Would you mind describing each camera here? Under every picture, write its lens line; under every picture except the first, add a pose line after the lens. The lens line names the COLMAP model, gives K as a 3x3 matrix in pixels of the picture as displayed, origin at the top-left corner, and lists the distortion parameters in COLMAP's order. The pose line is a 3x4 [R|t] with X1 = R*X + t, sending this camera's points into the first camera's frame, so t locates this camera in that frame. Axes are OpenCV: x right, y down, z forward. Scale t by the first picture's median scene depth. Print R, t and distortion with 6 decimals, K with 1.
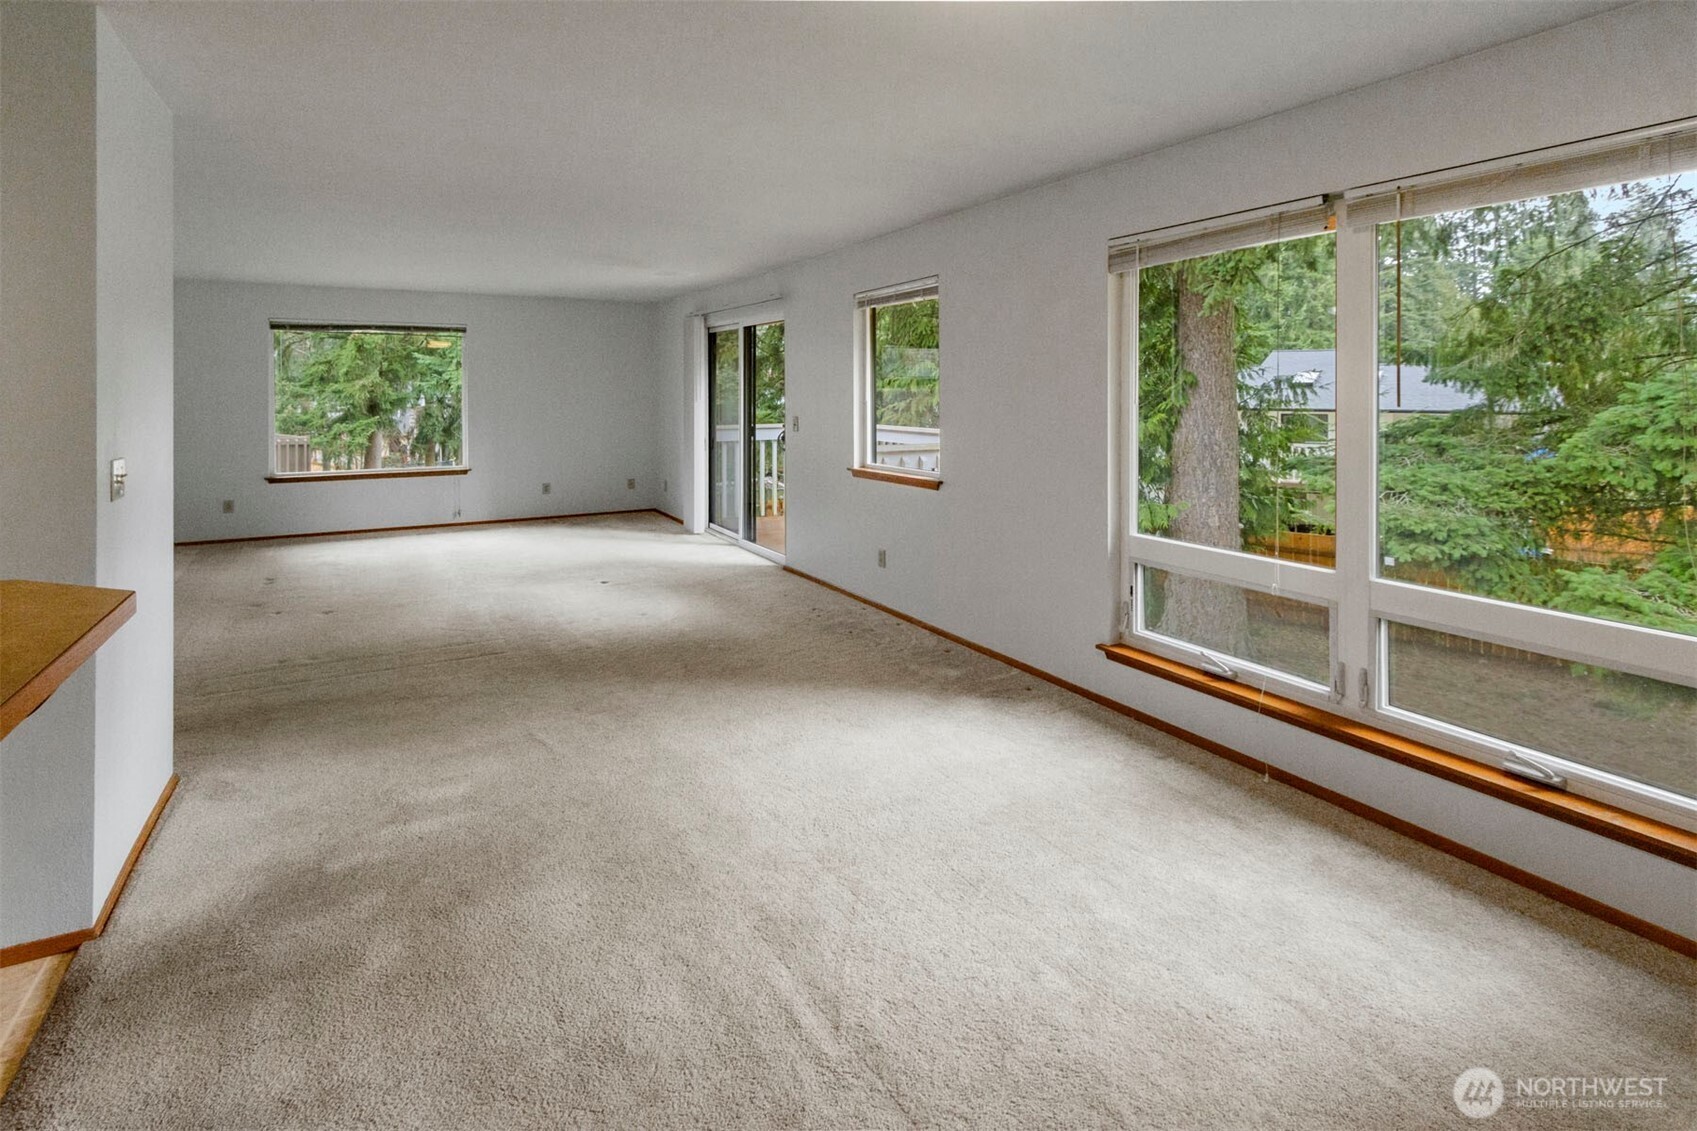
lens RADIAL K [[794.4, 0, 848.5], [0, 794.4, 565.5], [0, 0, 1]] dist [0.000817, 0.000069]
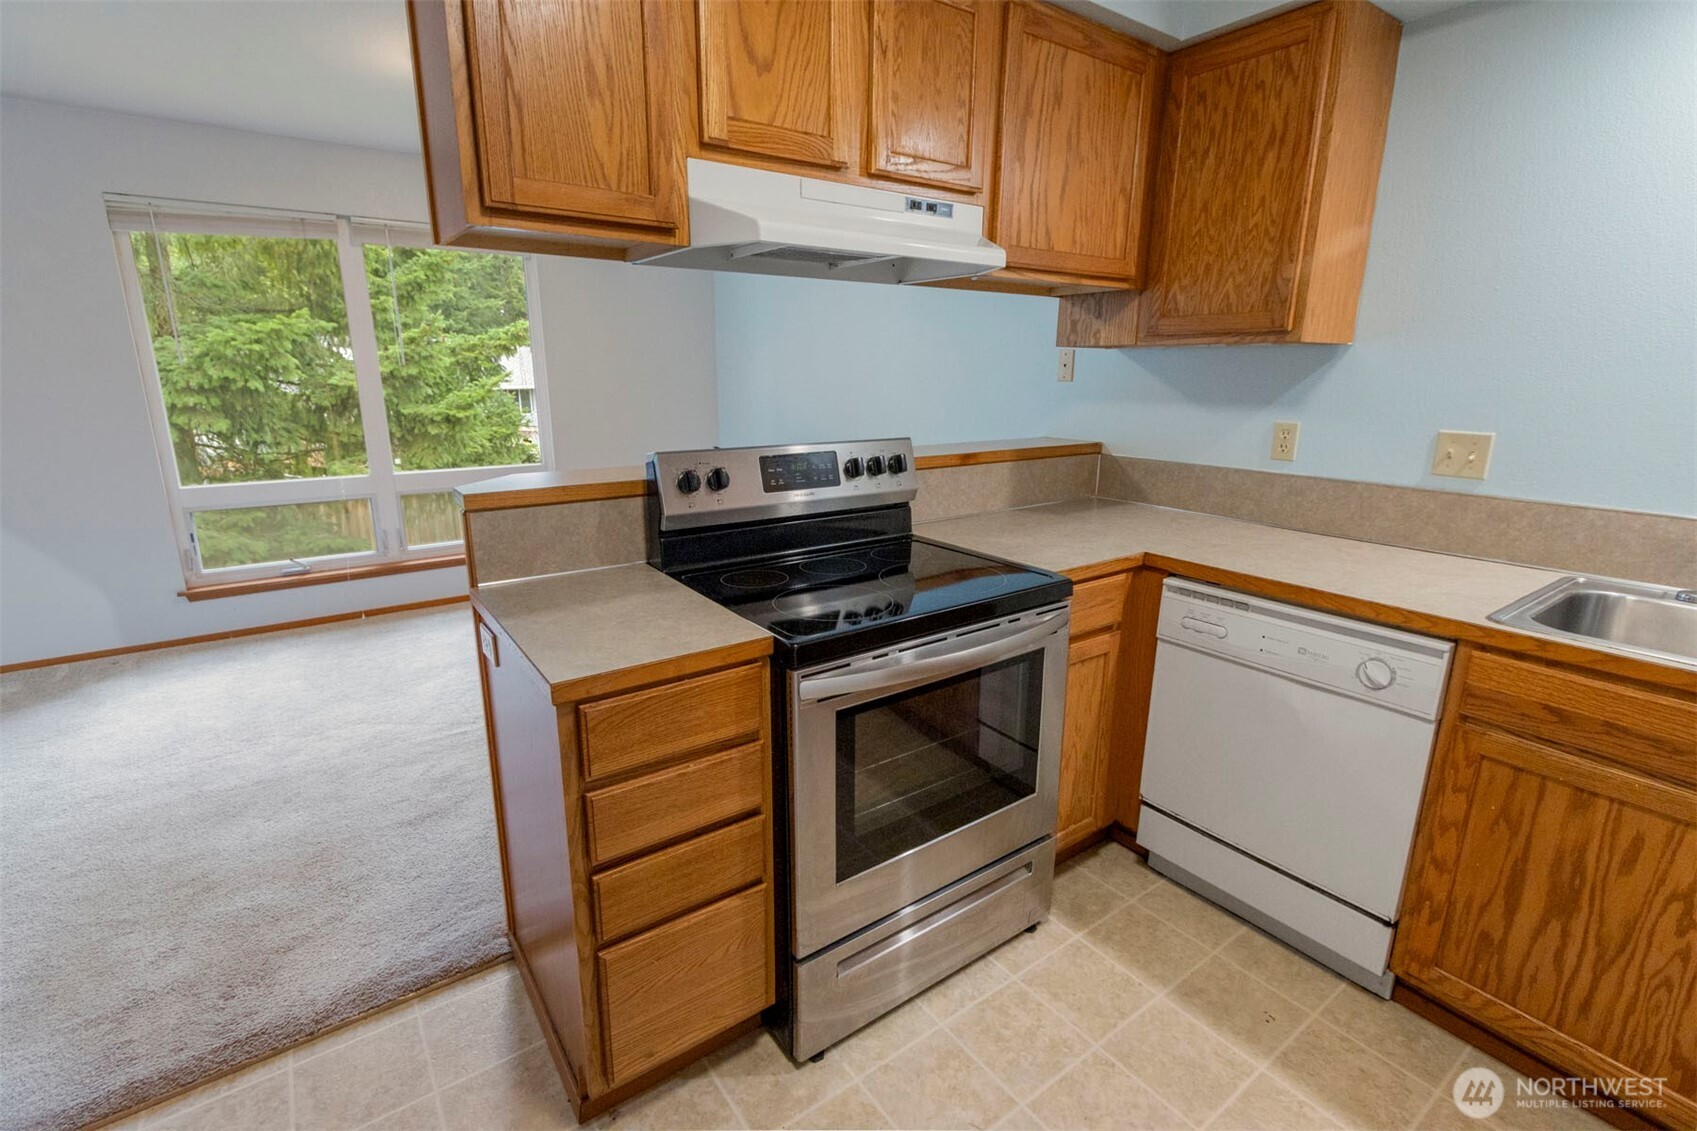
lens RADIAL K [[794.4, 0, 848.5], [0, 794.4, 565.5], [0, 0, 1]] dist [0.000817, 0.000069]
pose [[-0.094882, -0.244865, 0.964903, -0.331549], [0.205548, 0.943570, 0.259663, -0.015081], [-0.974037, 0.222971, -0.039196, 0.024018]]
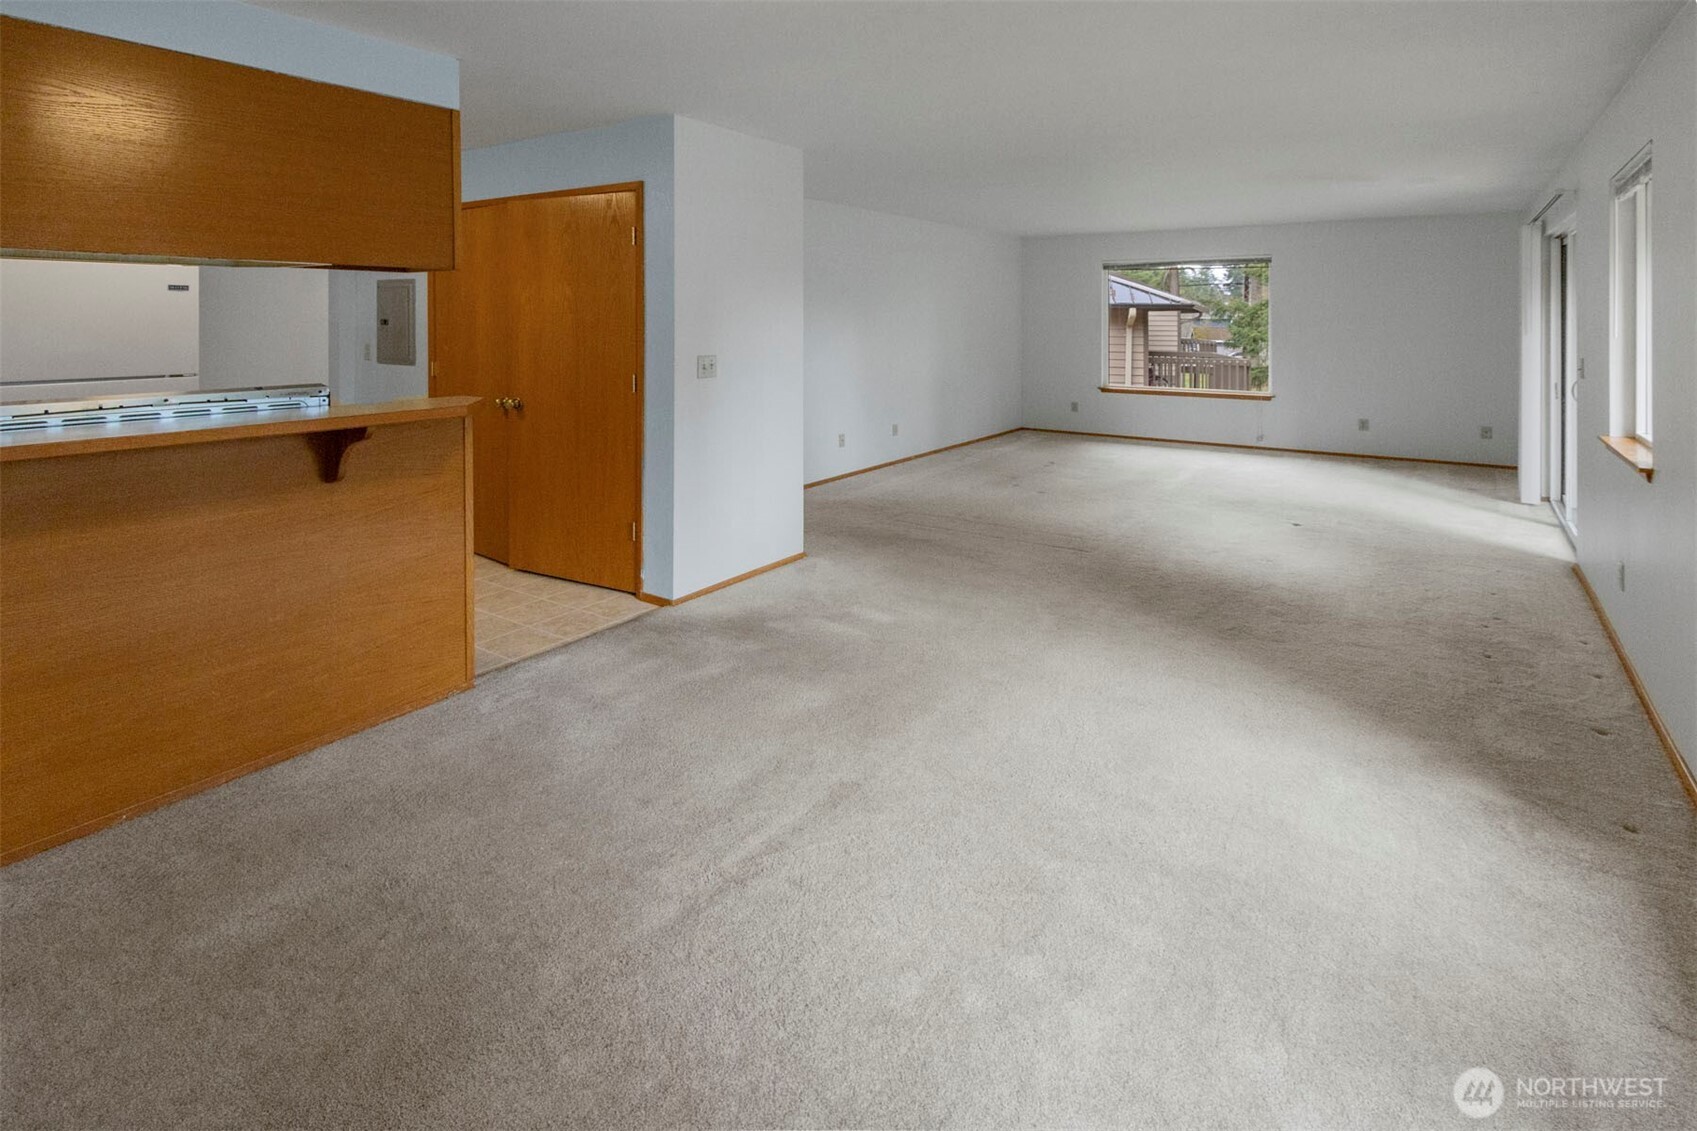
lens RADIAL K [[722.9, 0, 850.1], [0, 722.9, 529.4], [0, 0, 1]] dist [-0.000045, 0.000006]
pose [[0.482834, 0.246361, -0.840343, 0.146947], [-0.190140, 0.966212, 0.174014, -0.020011], [0.854820, 0.075763, 0.513364, 0.091115]]
